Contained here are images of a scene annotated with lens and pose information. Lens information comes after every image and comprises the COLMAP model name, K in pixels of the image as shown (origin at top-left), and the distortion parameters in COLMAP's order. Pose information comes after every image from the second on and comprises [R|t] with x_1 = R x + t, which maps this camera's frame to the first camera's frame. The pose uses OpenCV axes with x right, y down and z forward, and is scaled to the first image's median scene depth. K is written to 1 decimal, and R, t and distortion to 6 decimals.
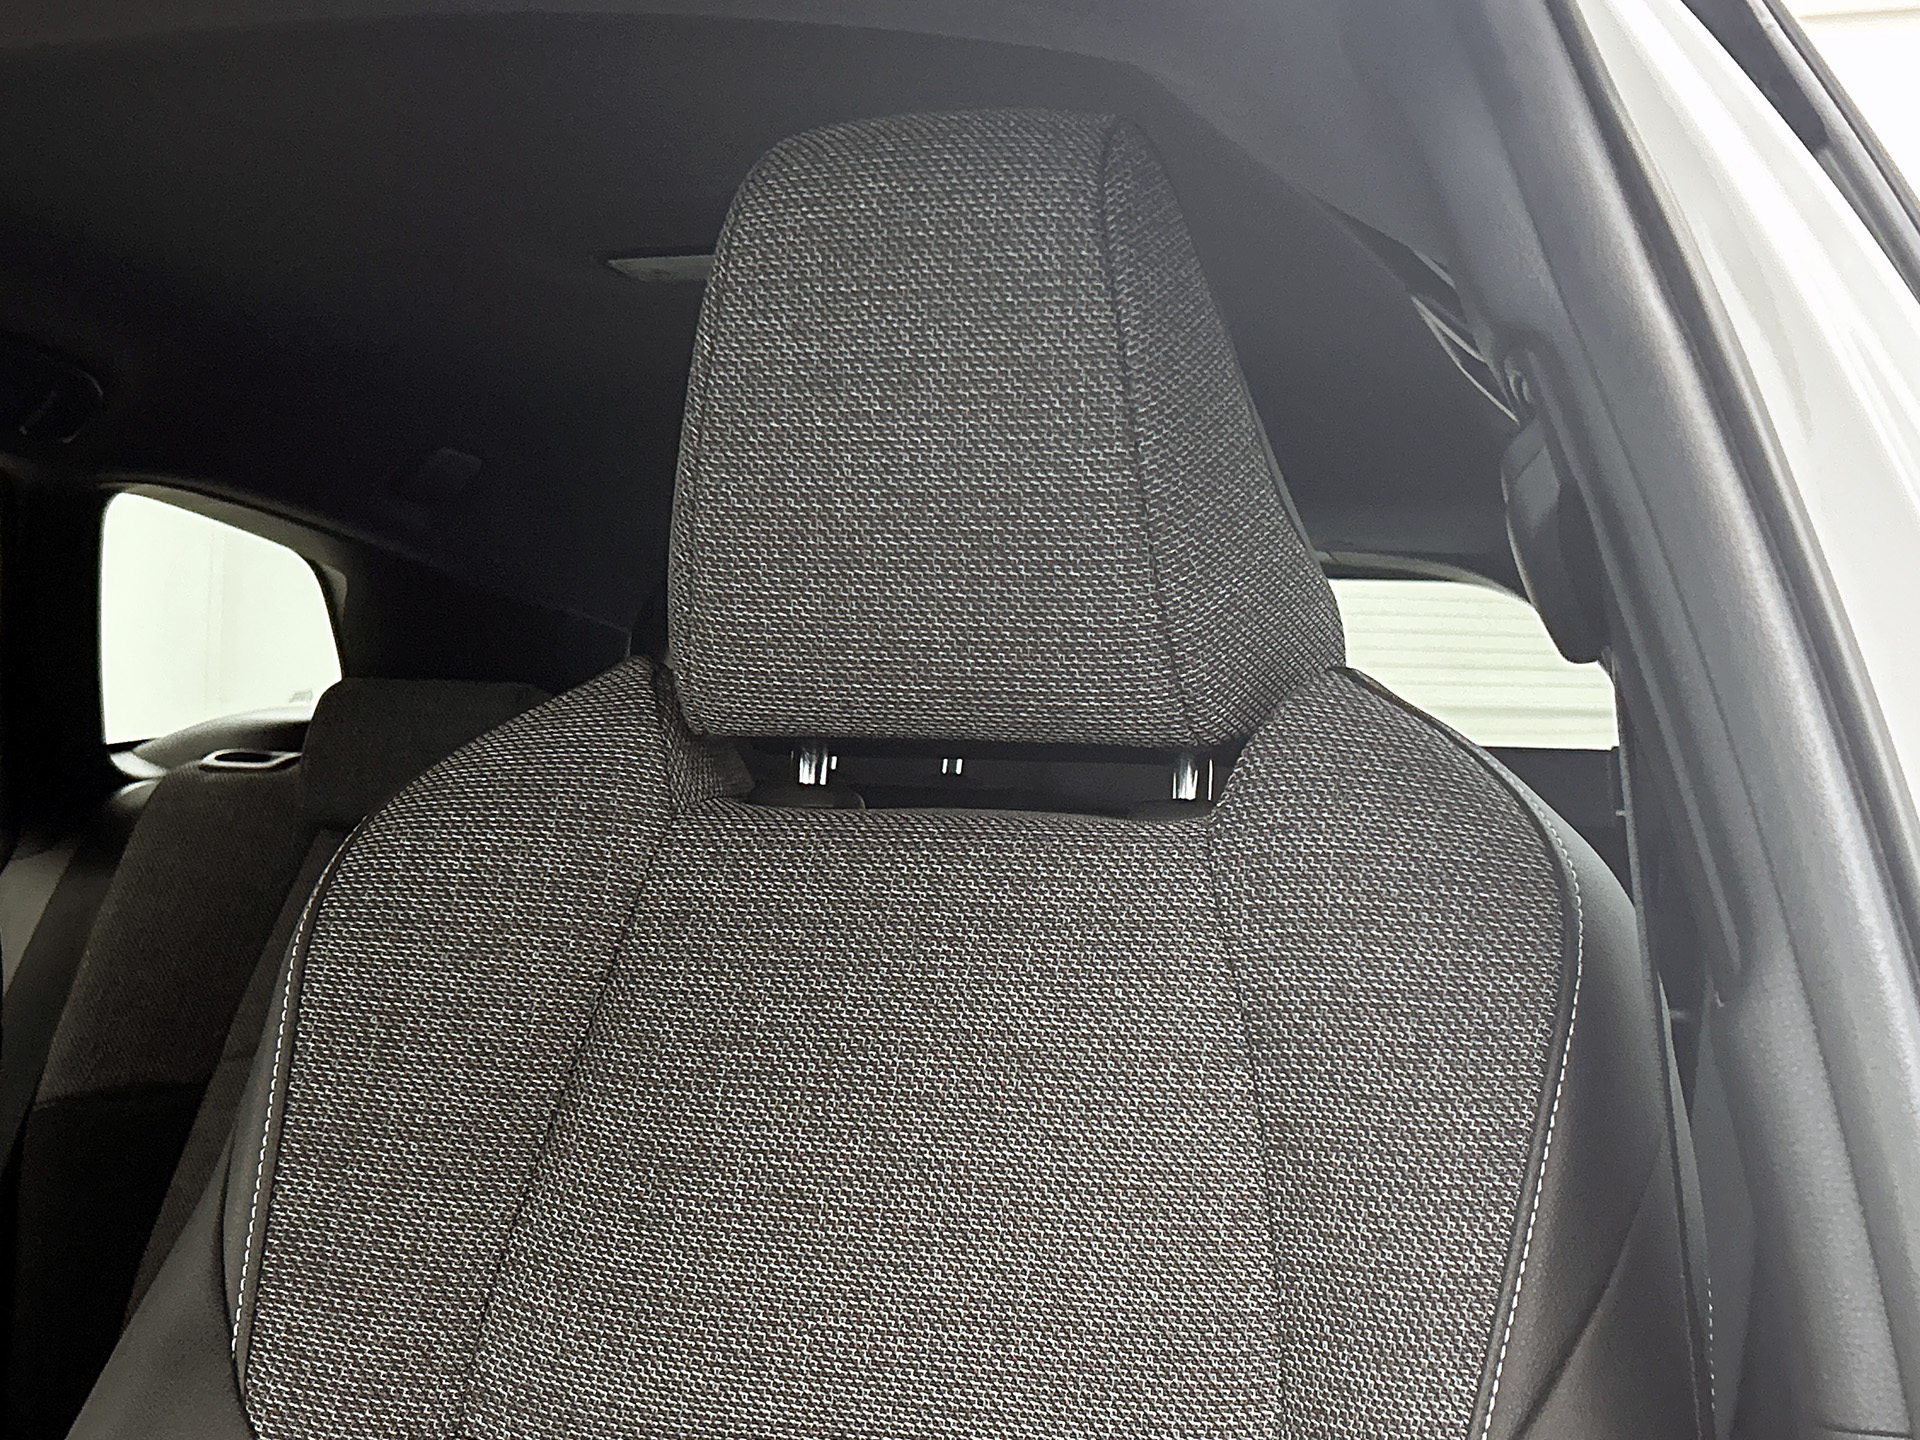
lens RADIAL K [[2614.9, 0, 955.3], [0, 2614.9, 725.1], [0, 0, 1]] dist [0.083911, 0.000000]
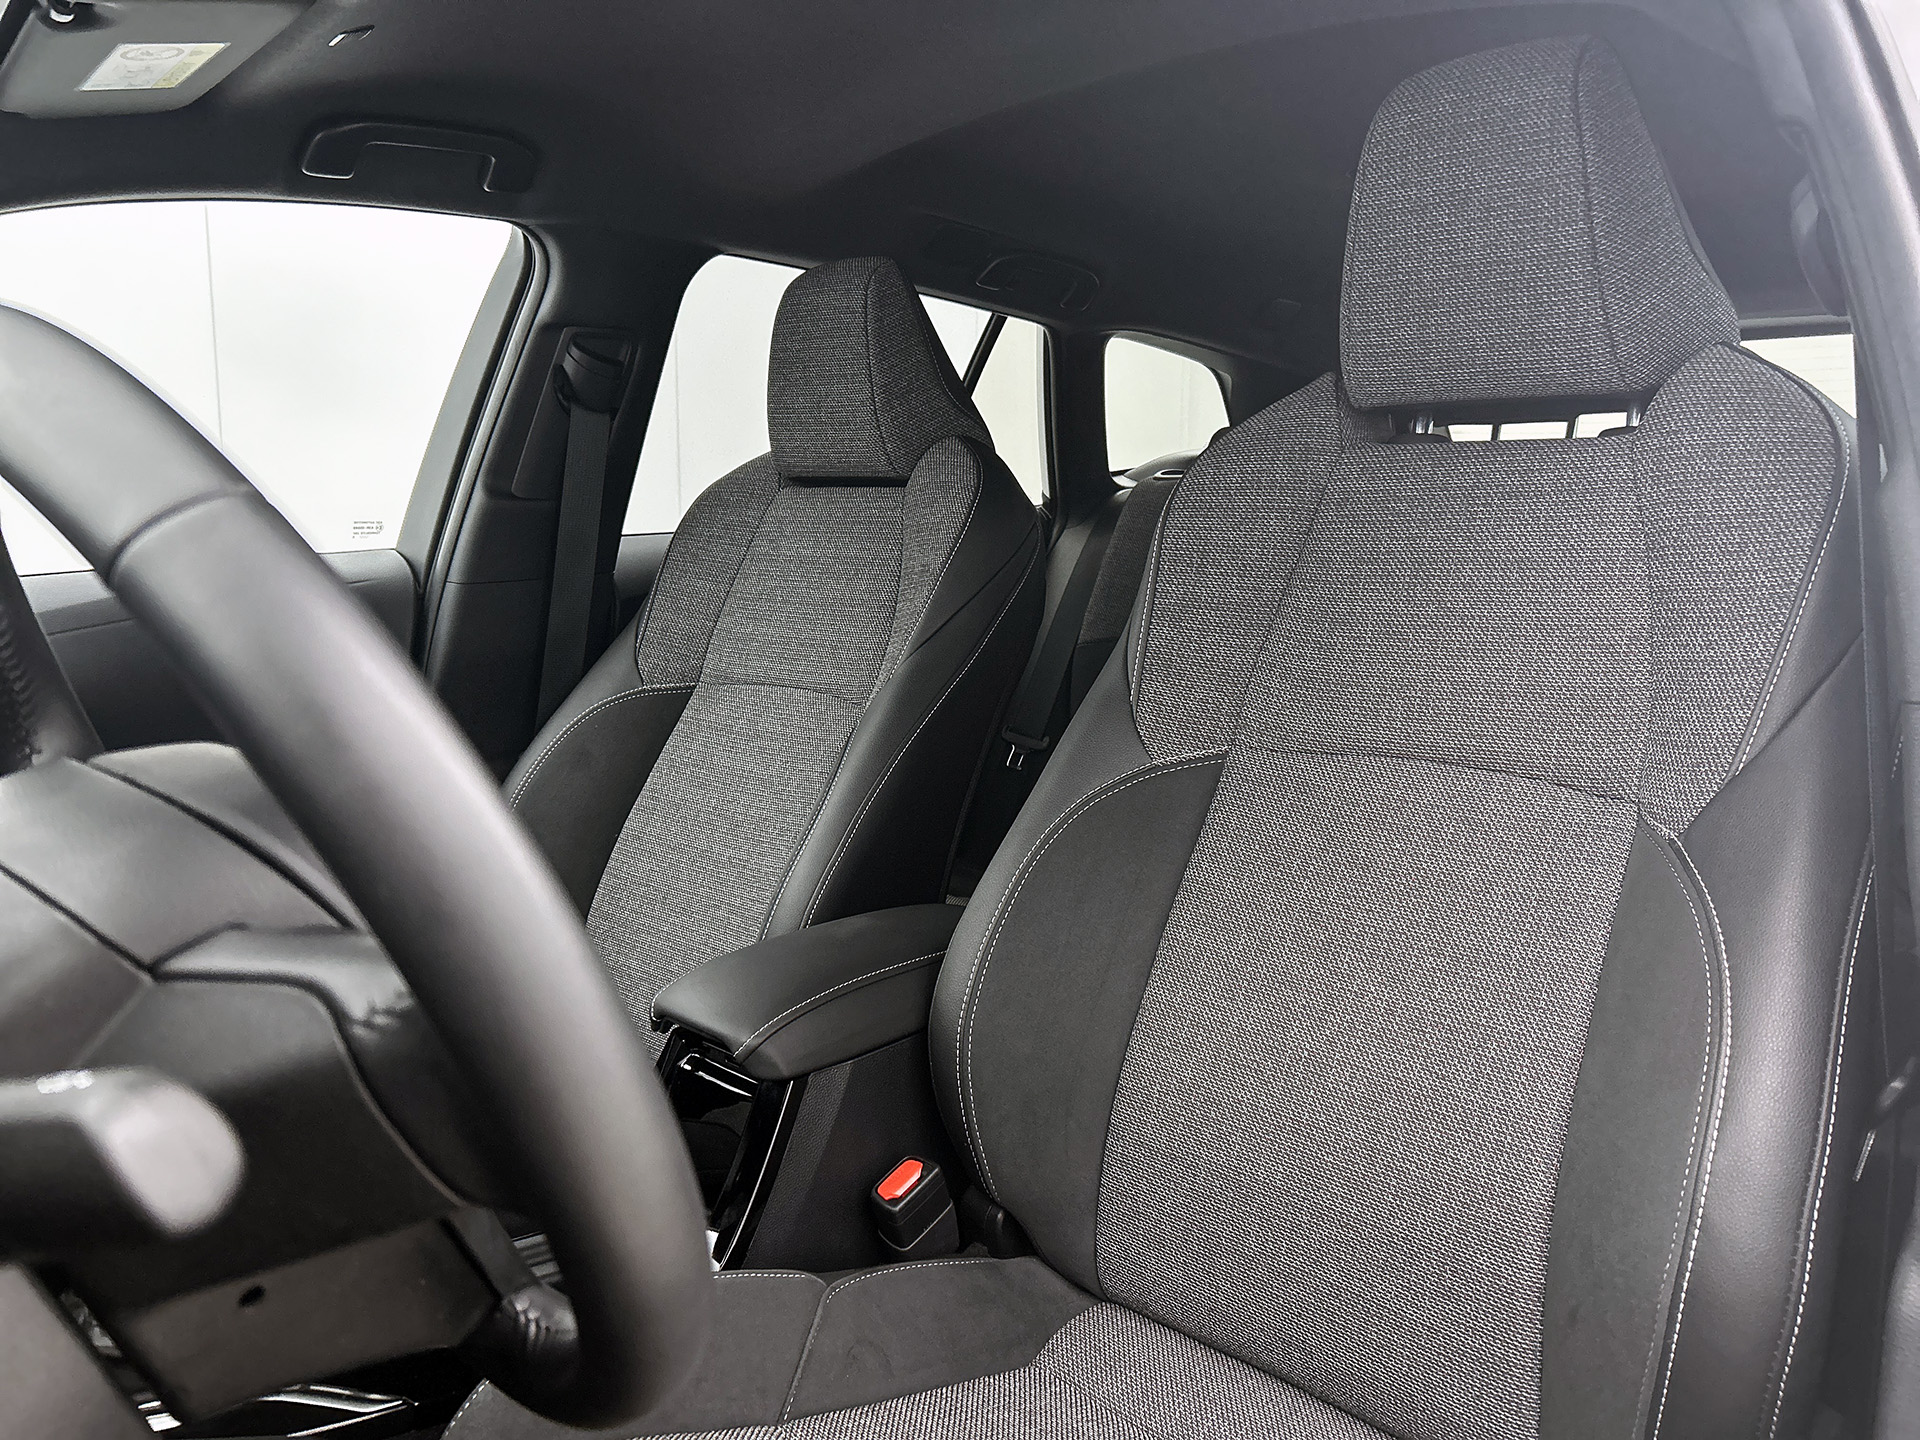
lens RADIAL K [[1459.5, 0, 958.2], [0, 1459.5, 718.8], [0, 0, 1]] dist [0.043713, -0.050095]
pose [[0.909124, 0.025636, -0.415737, 0.097638], [0.042233, 0.987287, 0.153233, 0.055522], [0.414380, -0.156865, 0.896483, -0.147974]]
